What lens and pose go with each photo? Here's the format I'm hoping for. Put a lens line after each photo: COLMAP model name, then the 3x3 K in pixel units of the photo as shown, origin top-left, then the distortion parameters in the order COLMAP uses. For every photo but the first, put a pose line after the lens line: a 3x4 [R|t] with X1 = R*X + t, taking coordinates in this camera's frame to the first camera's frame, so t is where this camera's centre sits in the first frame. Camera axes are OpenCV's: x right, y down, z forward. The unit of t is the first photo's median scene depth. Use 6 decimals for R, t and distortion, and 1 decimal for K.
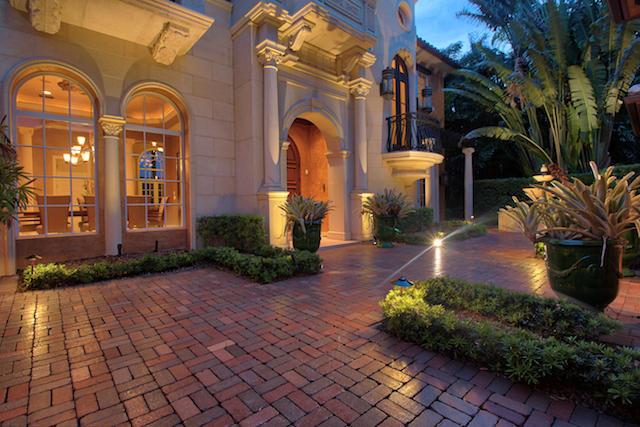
lens RADIAL K [[304.1, 0, 322.6], [0, 304.1, 210.9], [0, 0, 1]] dist [-0.000382, -0.000521]
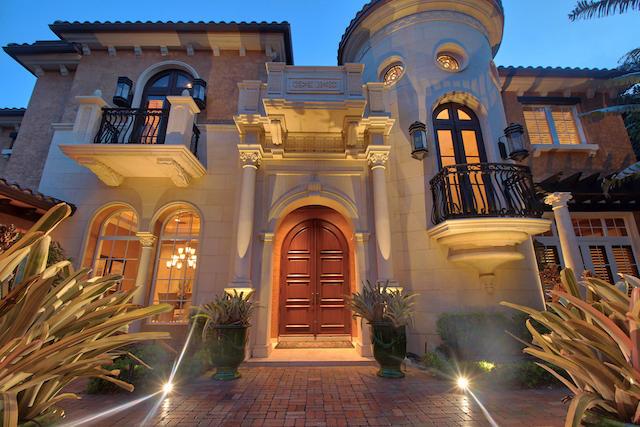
lens RADIAL K [[304.1, 0, 322.6], [0, 304.1, 210.9], [0, 0, 1]] dist [-0.000382, -0.000521]
pose [[0.753857, -0.175883, -0.633060, 0.513901], [-0.026588, 0.954550, -0.296864, -0.014251], [0.656500, 0.240625, 0.714918, 0.351261]]
